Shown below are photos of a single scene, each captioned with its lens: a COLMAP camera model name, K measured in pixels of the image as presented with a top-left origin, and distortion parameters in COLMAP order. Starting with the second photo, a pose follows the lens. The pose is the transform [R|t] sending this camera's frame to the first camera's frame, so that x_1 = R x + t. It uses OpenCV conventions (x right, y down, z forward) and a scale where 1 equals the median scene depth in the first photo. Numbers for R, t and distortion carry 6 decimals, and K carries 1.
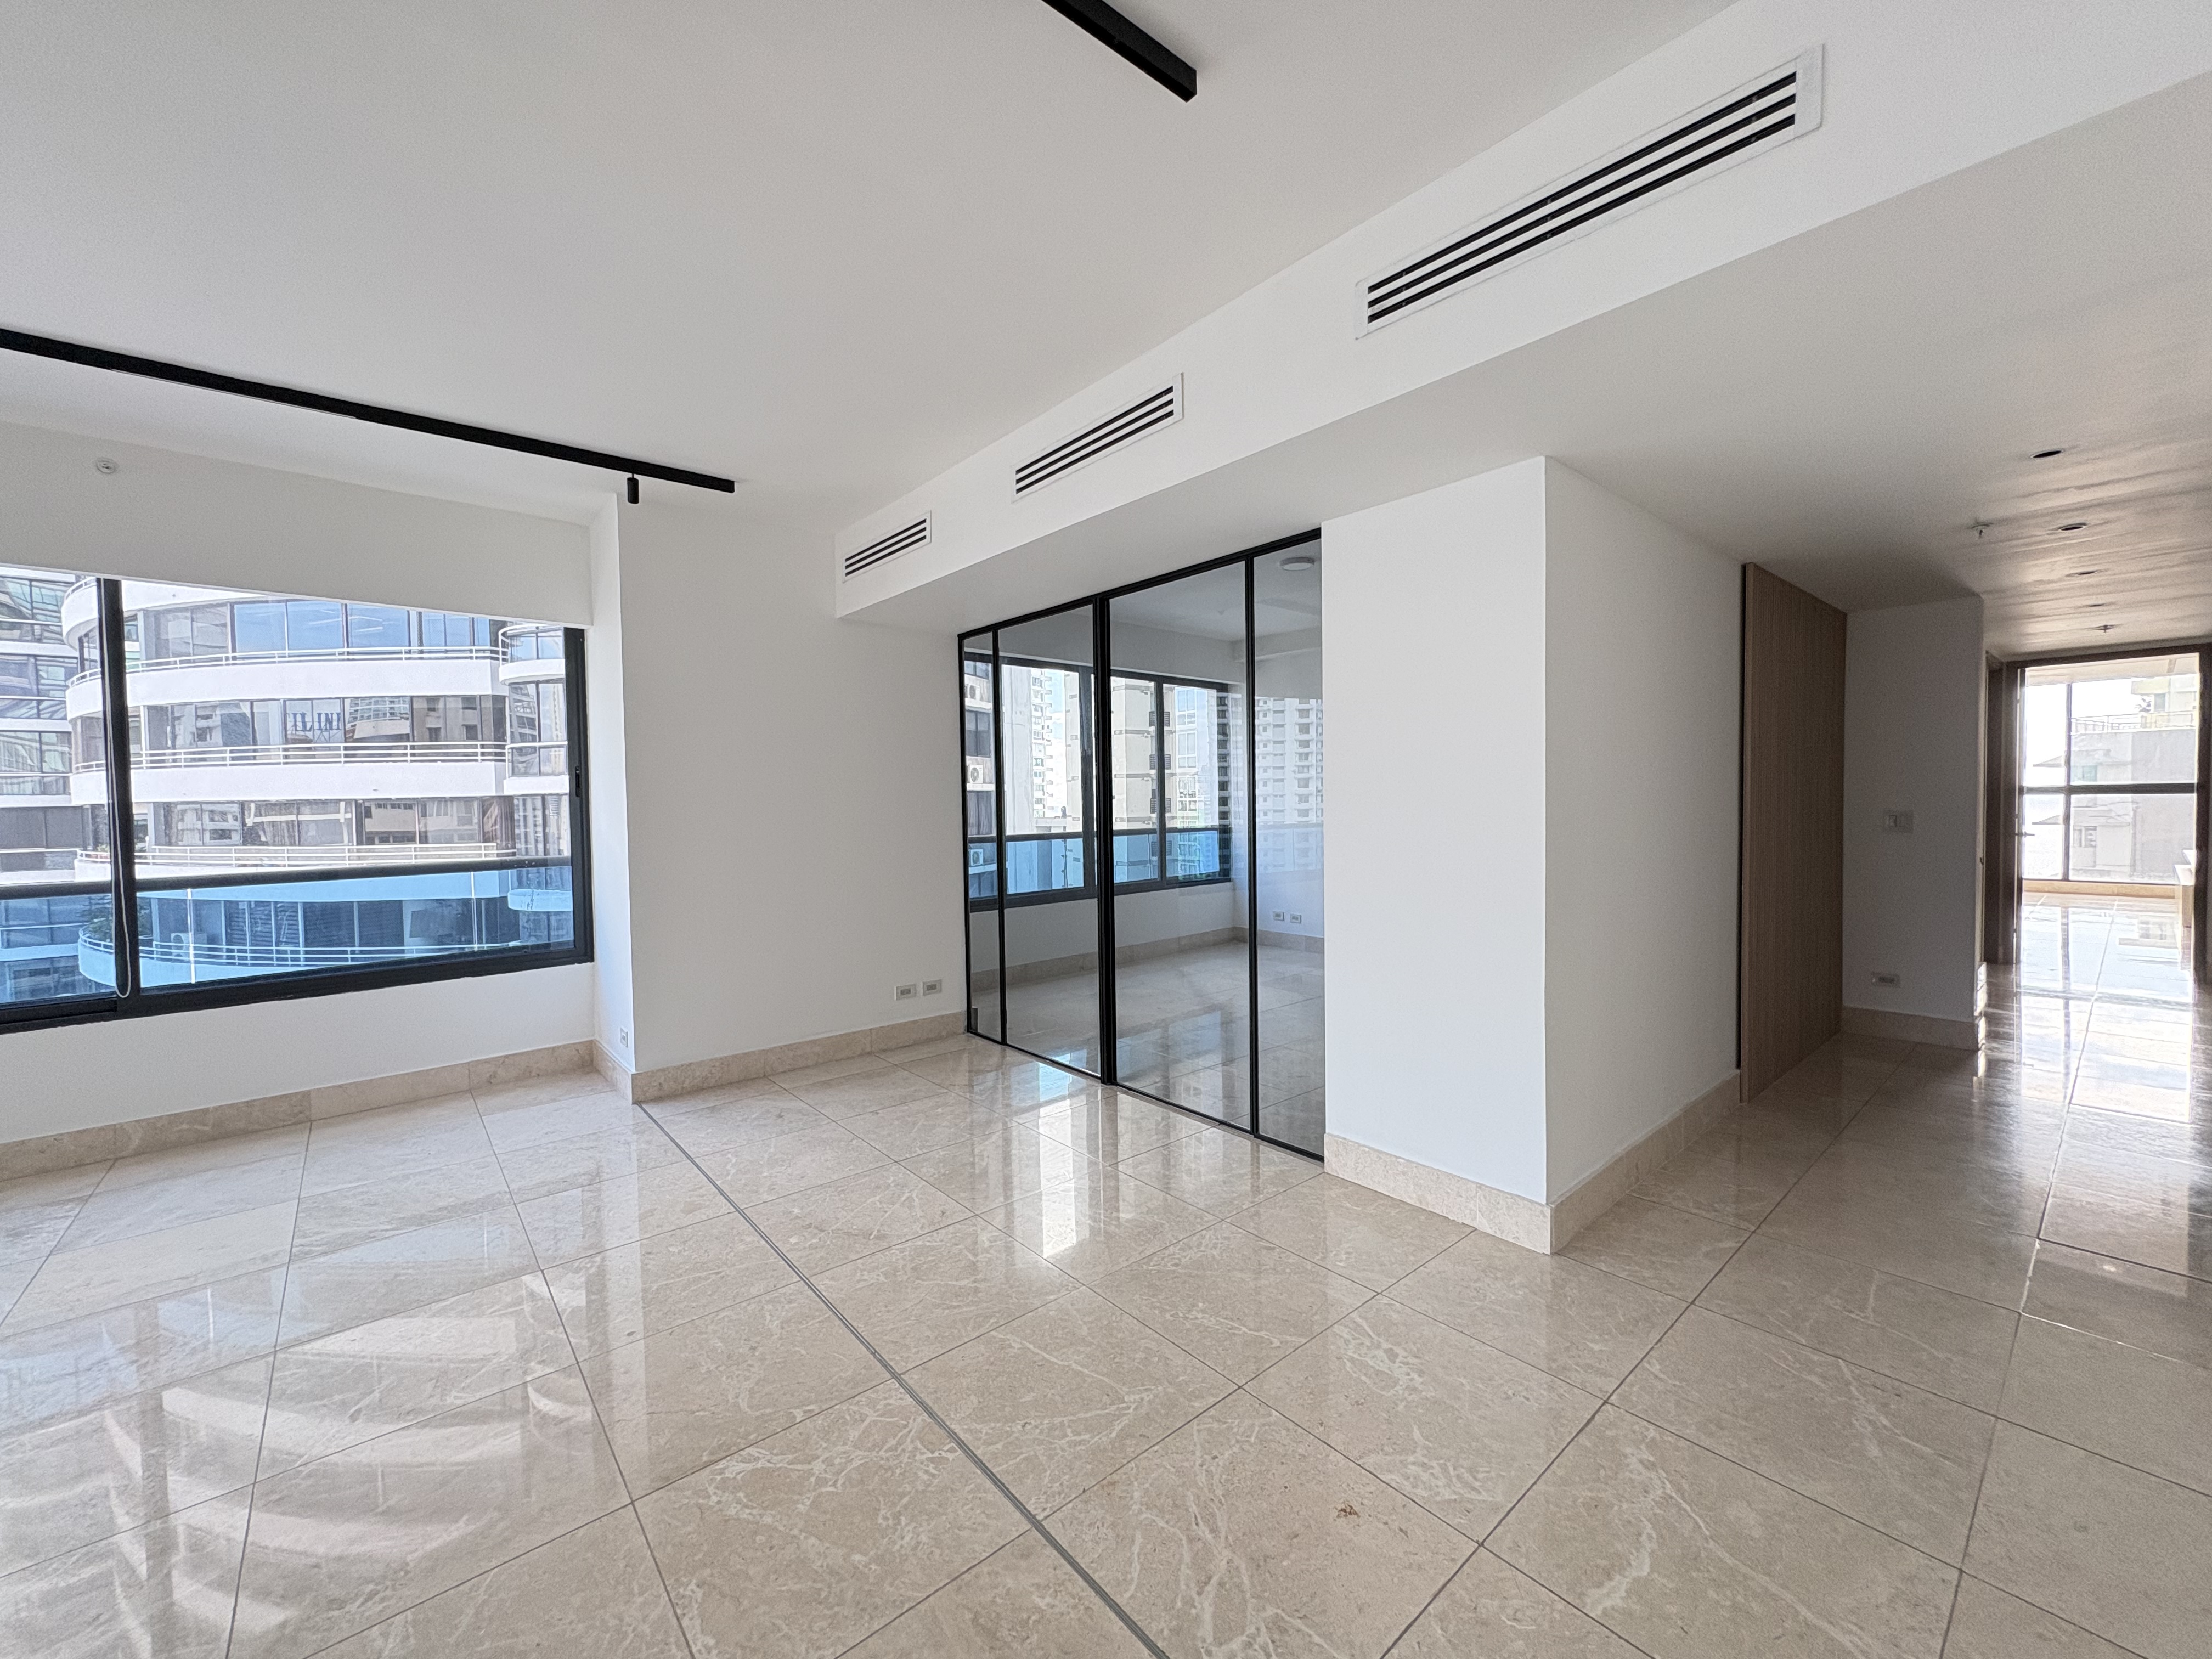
lens RADIAL K [[883.9, 0, 1084.9], [0, 883.9, 832.2], [0, 0, 1]] dist [-0.000397, 0.000608]
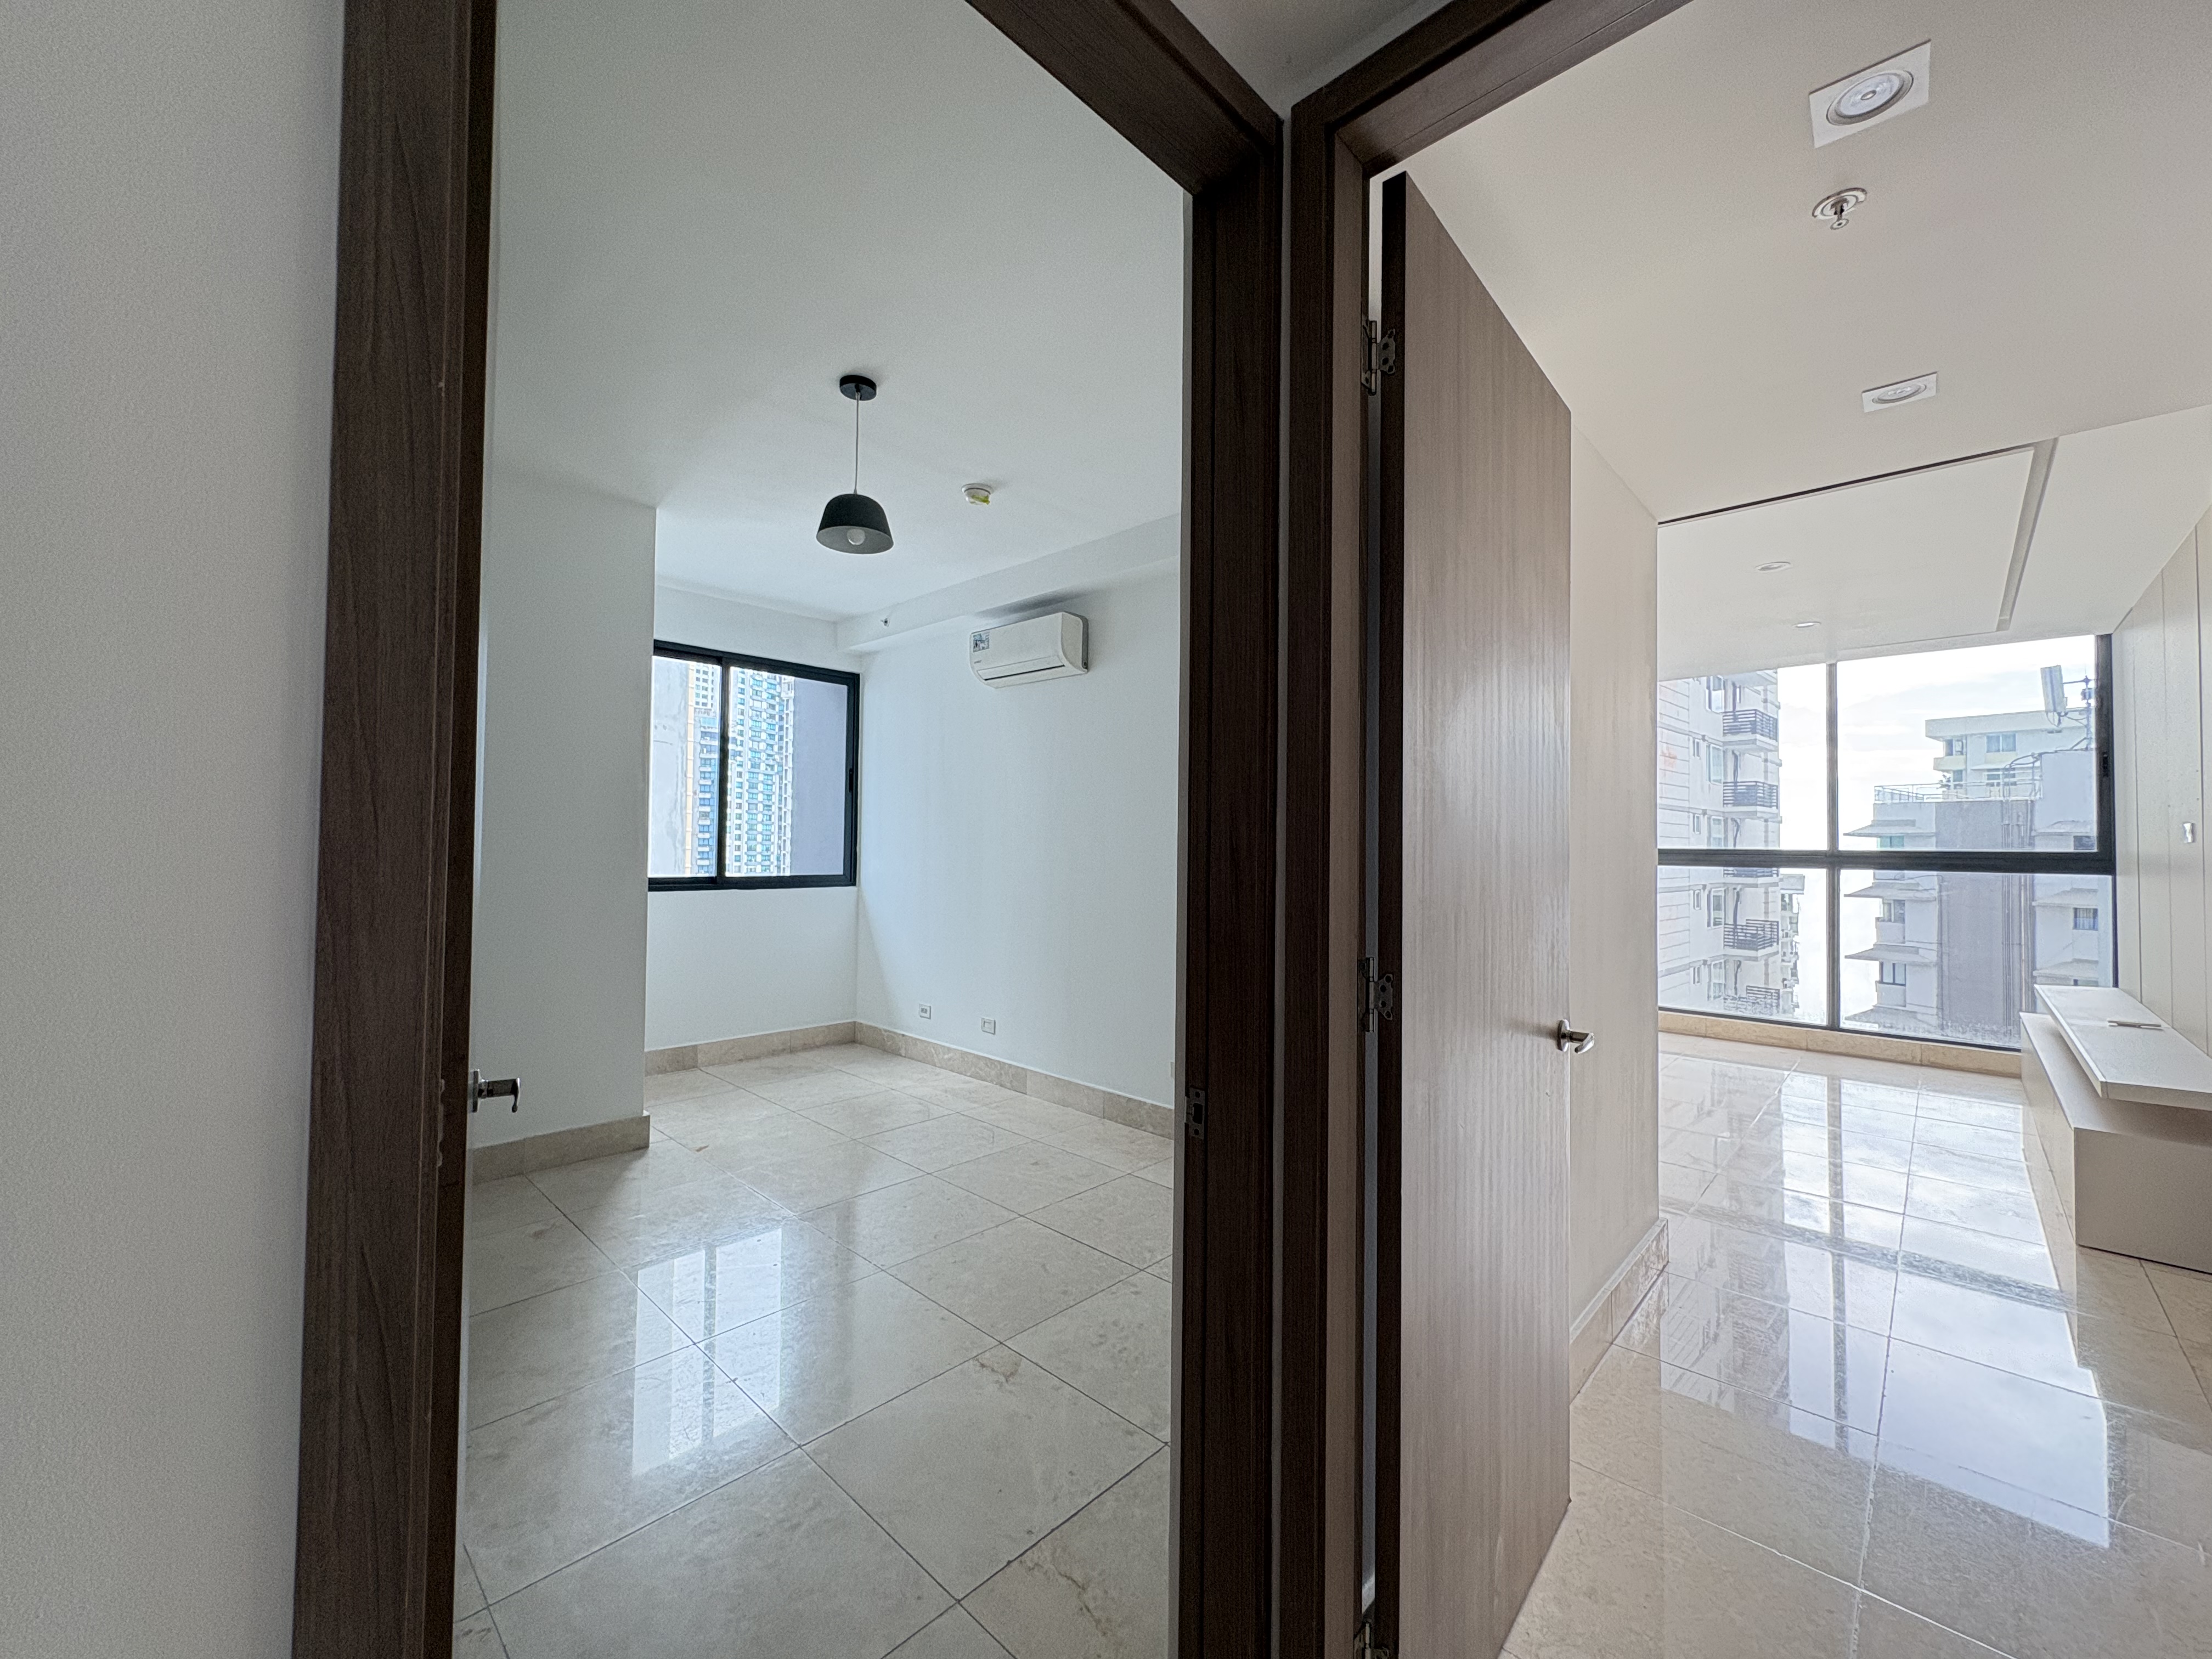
lens RADIAL K [[883.9, 0, 1107.8], [0, 883.9, 823.1], [0, 0, 1]] dist [-0.000397, 0.000608]
pose [[0.992587, 0.039559, 0.114918, 0.550014], [-0.033249, 0.997859, -0.056312, -0.021950], [-0.116900, 0.052074, 0.991778, 0.466865]]
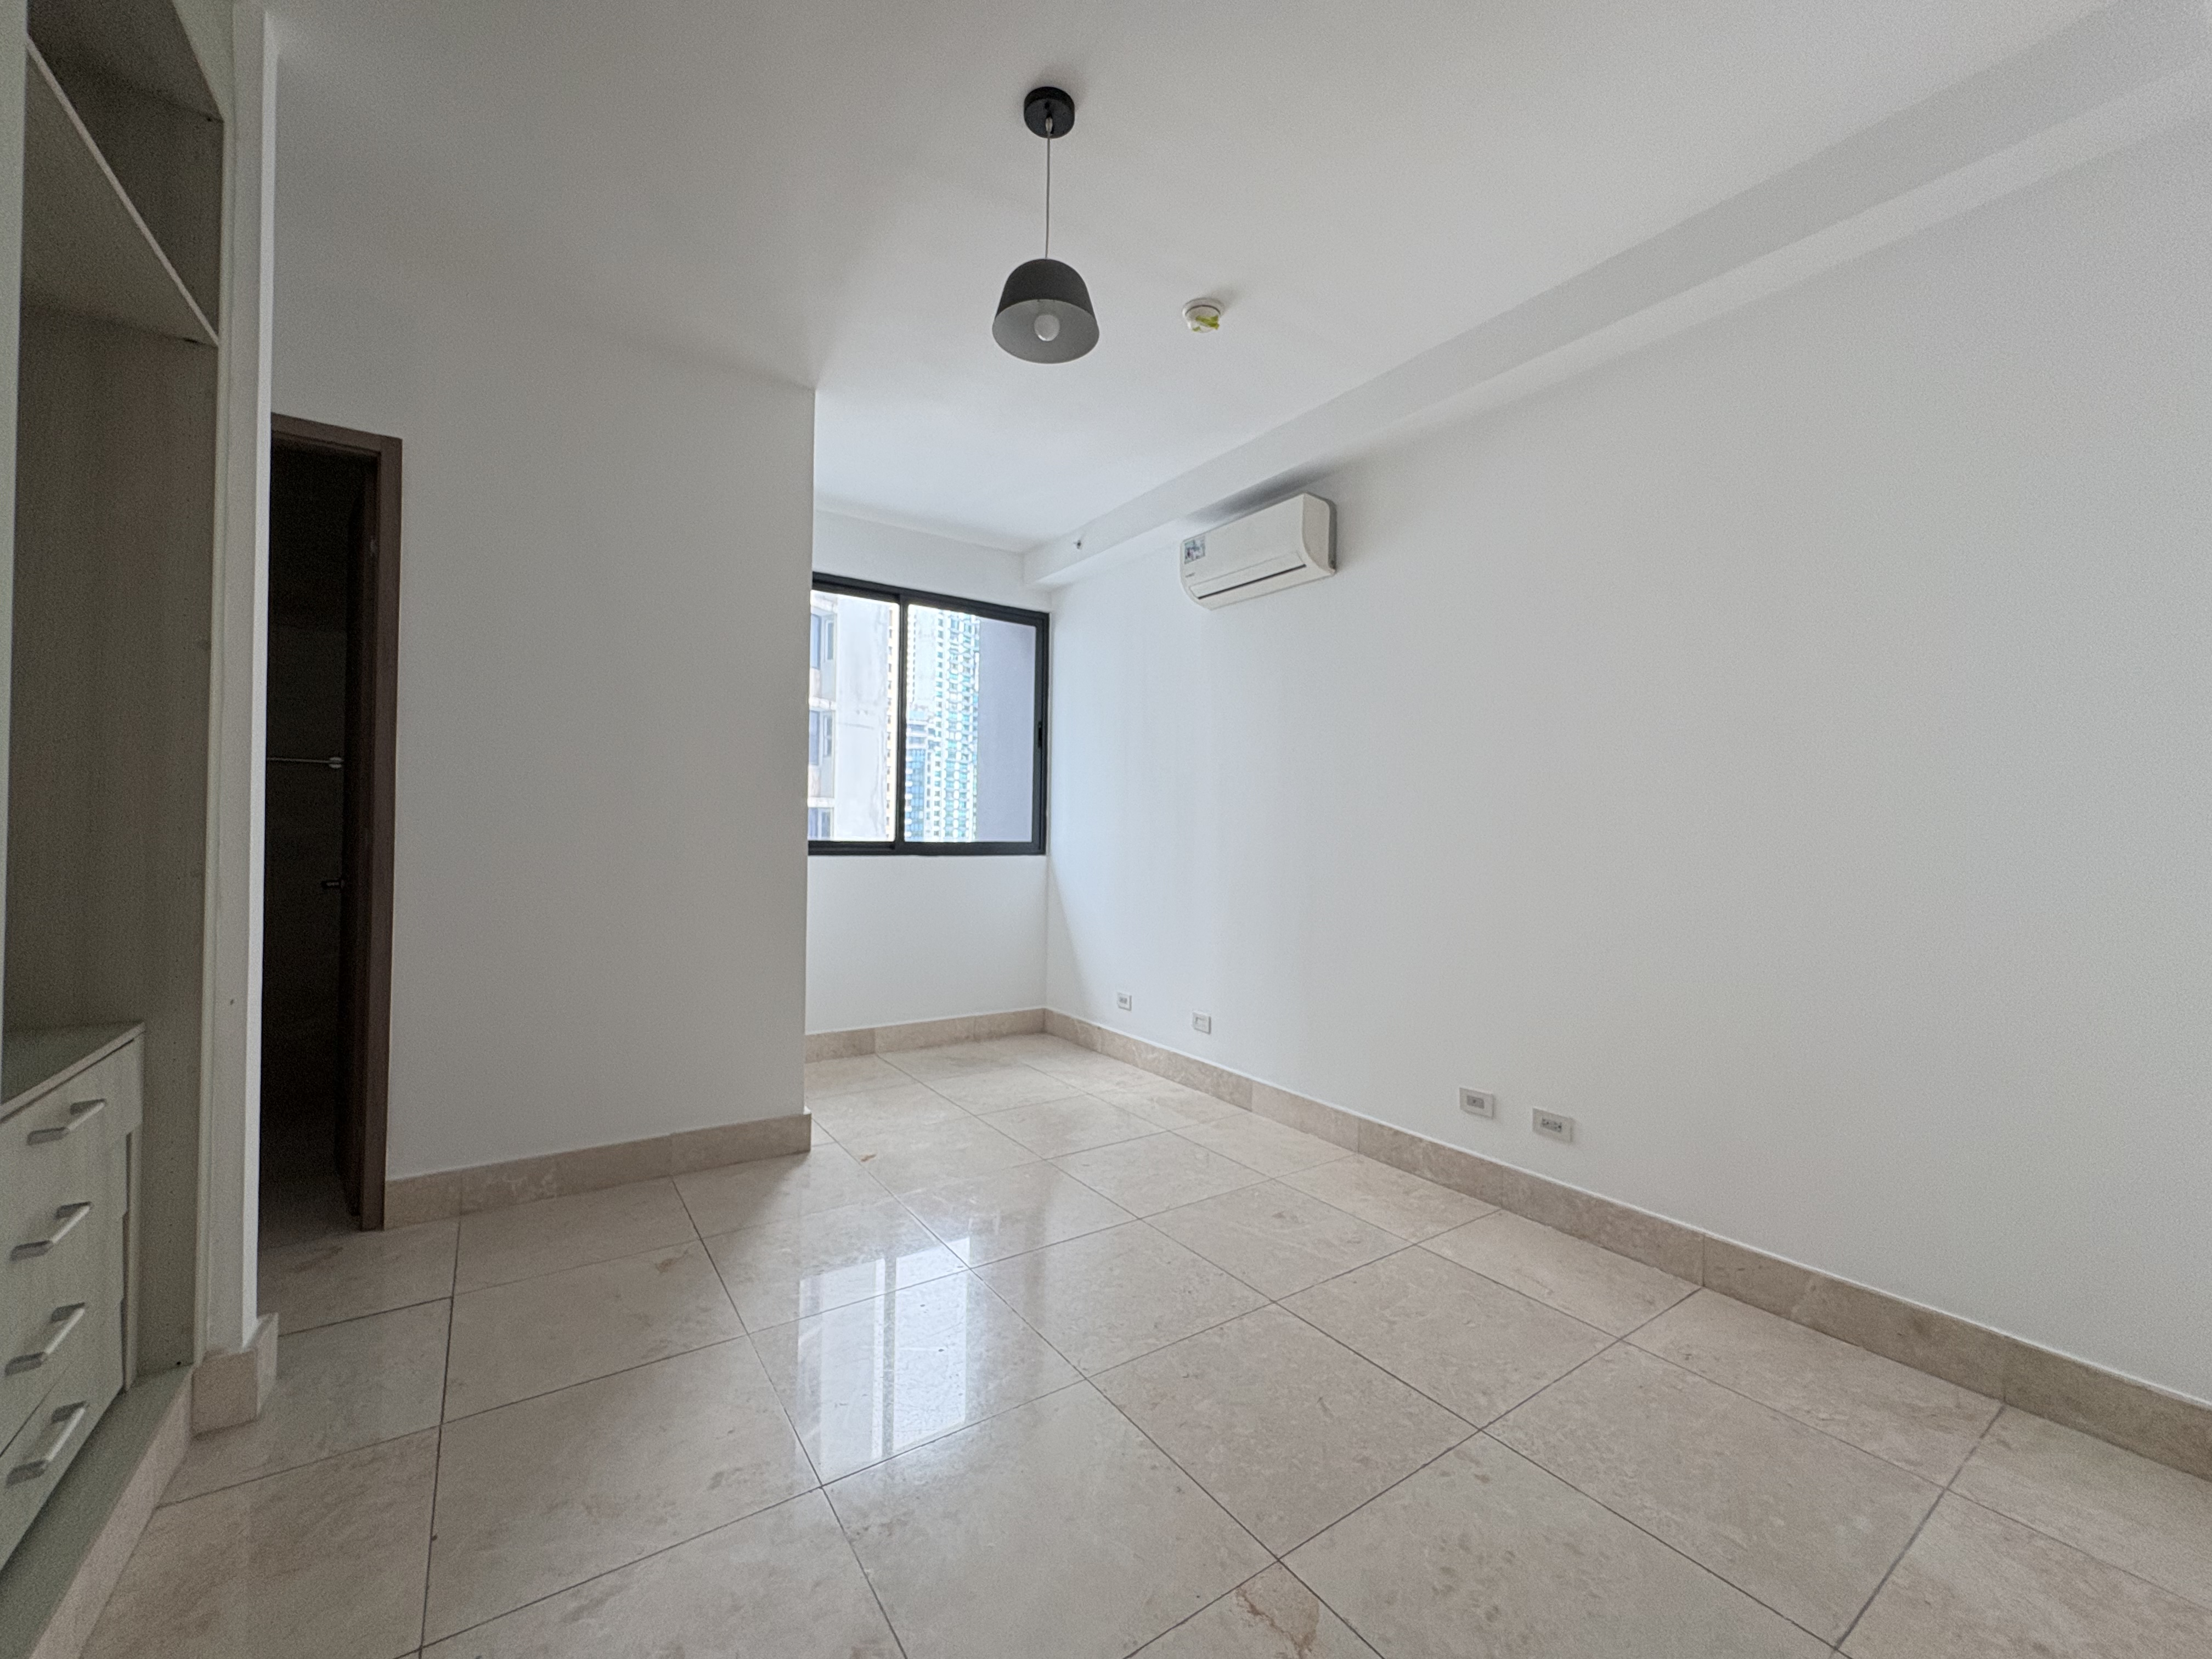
lens RADIAL K [[883.9, 0, 1110.1], [0, 883.9, 816.1], [0, 0, 1]] dist [-0.000397, 0.000608]
pose [[0.995397, 0.039315, -0.087406, 0.511140], [-0.043138, 0.998174, -0.042292, 0.008094], [0.085583, 0.045868, 0.995275, 0.703404]]
